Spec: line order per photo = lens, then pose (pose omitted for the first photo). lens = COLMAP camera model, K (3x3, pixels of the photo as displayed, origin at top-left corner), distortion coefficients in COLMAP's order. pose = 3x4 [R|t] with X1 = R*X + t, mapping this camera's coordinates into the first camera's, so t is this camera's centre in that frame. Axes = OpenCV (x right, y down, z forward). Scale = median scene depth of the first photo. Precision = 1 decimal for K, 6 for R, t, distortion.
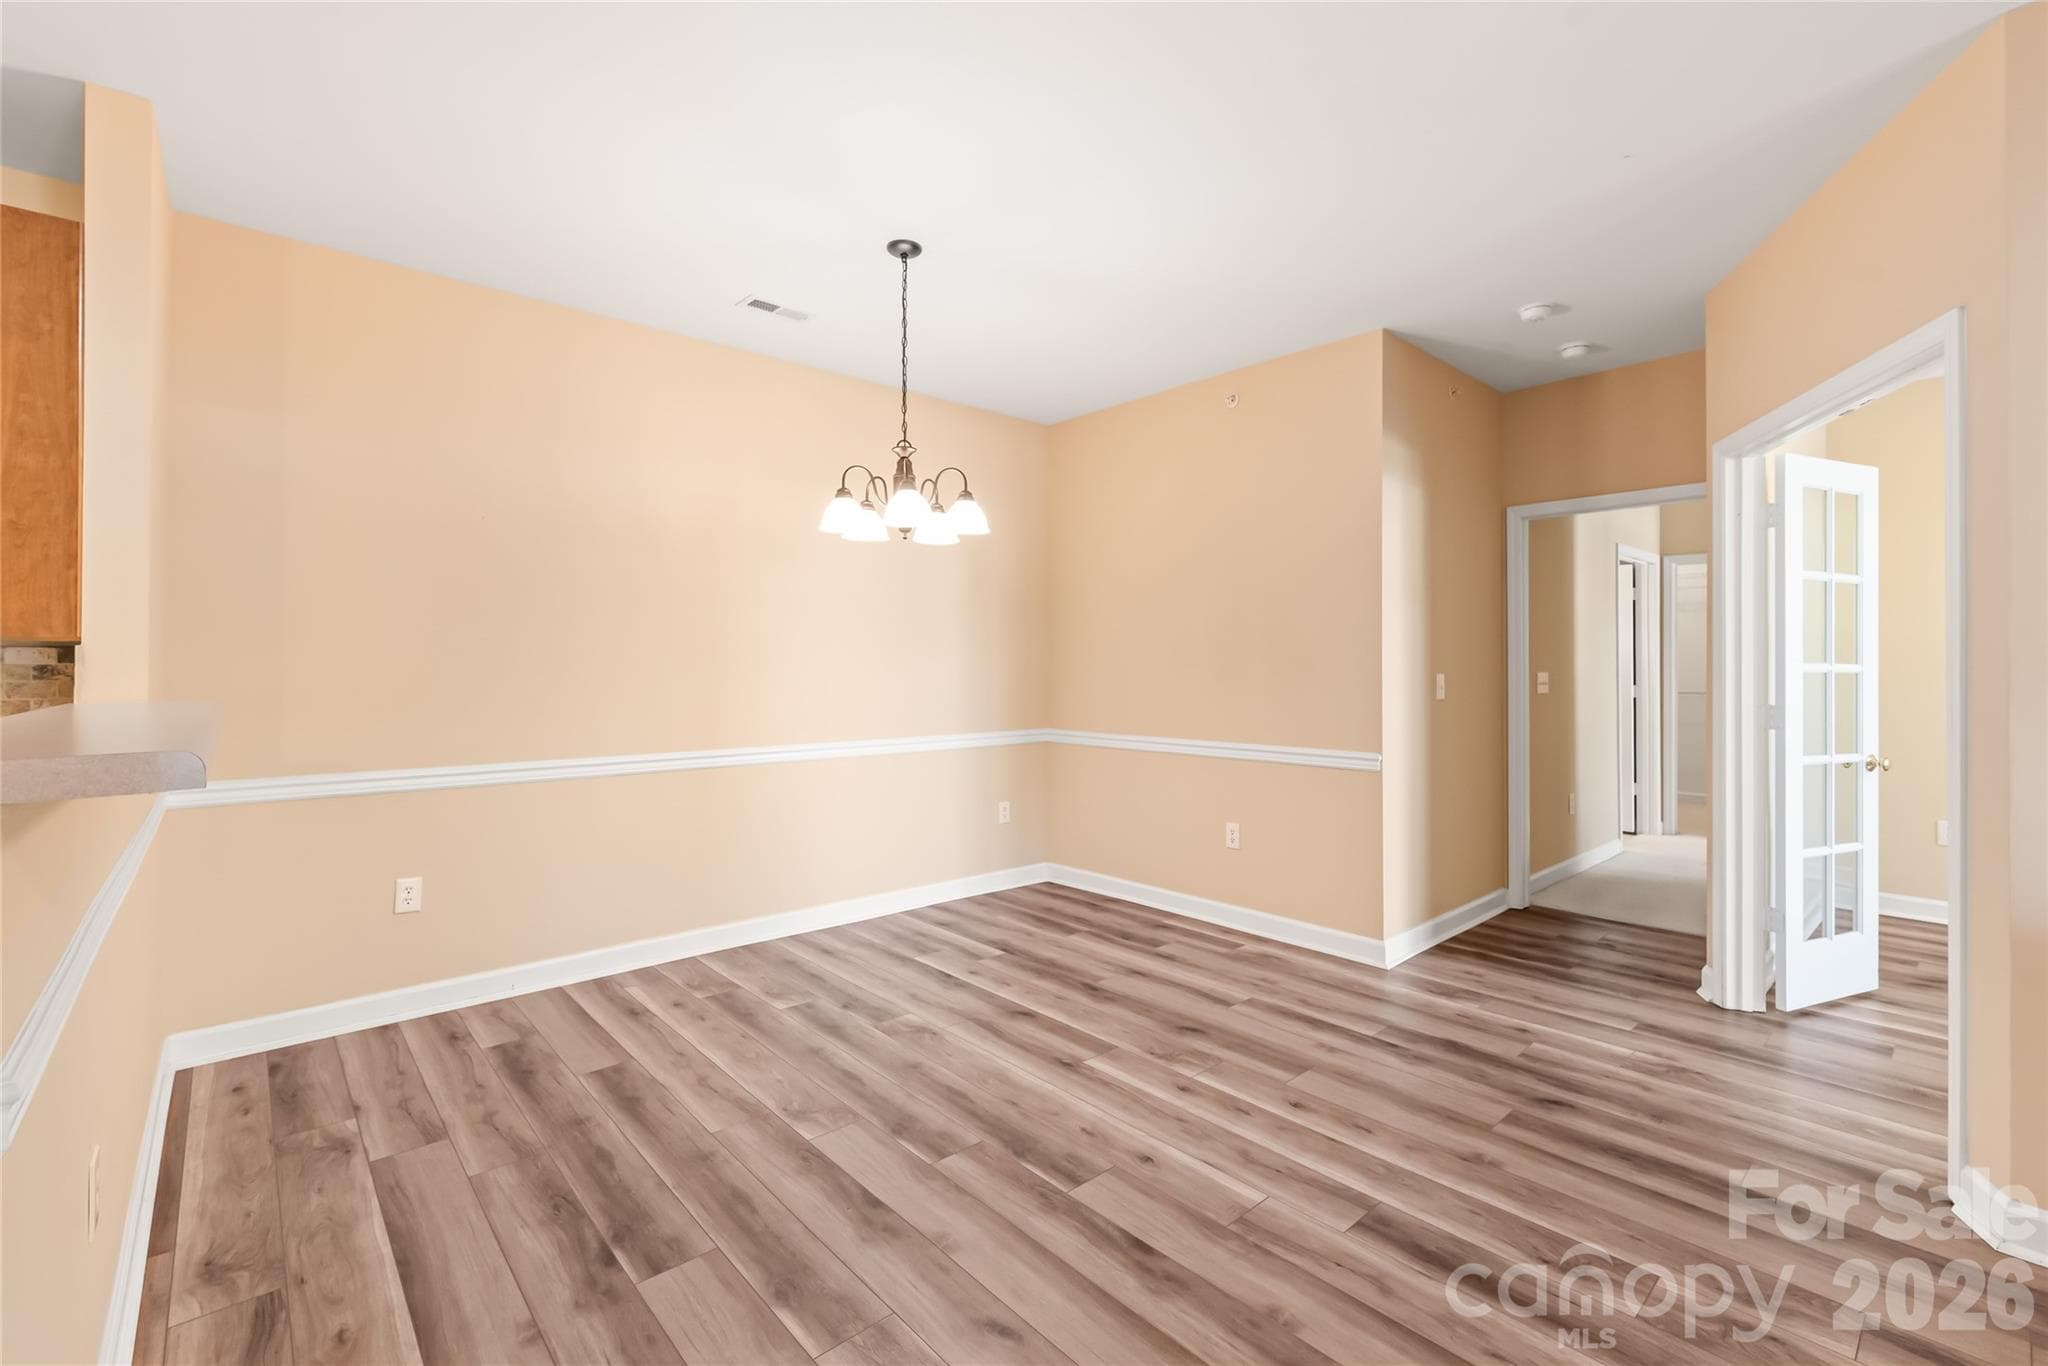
lens RADIAL K [[887.4, 0, 1027.2], [0, 887.4, 659.3], [0, 0, 1]] dist [0.001497, -0.001218]
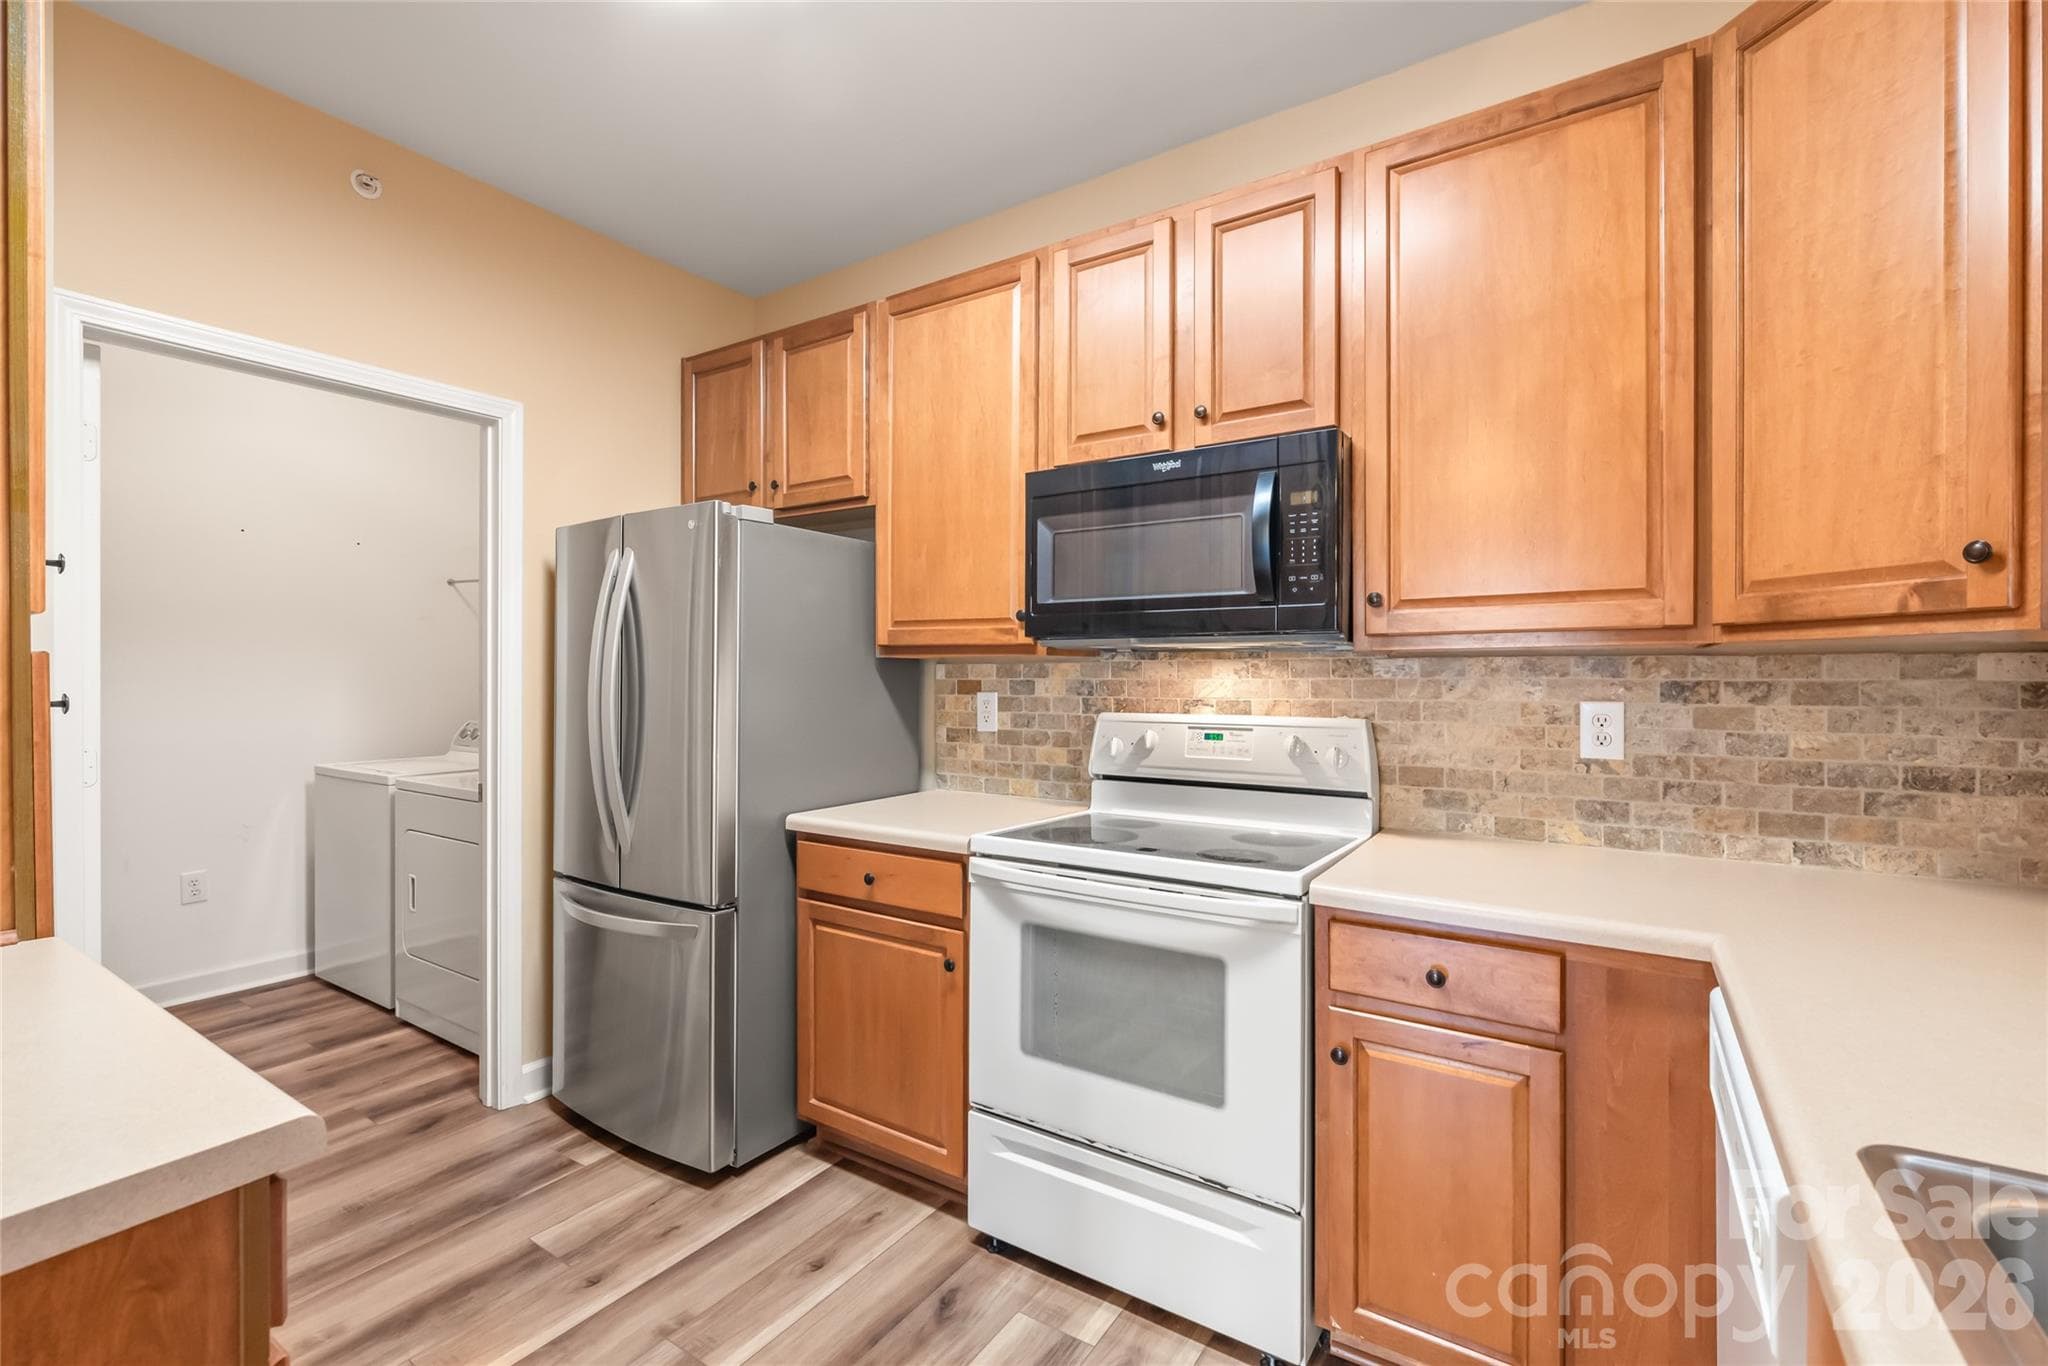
lens RADIAL K [[887.4, 0, 1024.6], [0, 887.4, 679.8], [0, 0, 1]] dist [0.001497, -0.001218]
pose [[0.259352, 0.004479, -0.965772, -0.605466], [0.006324, 0.999960, 0.006336, -0.002657], [0.965762, -0.007751, 0.259314, 0.167994]]
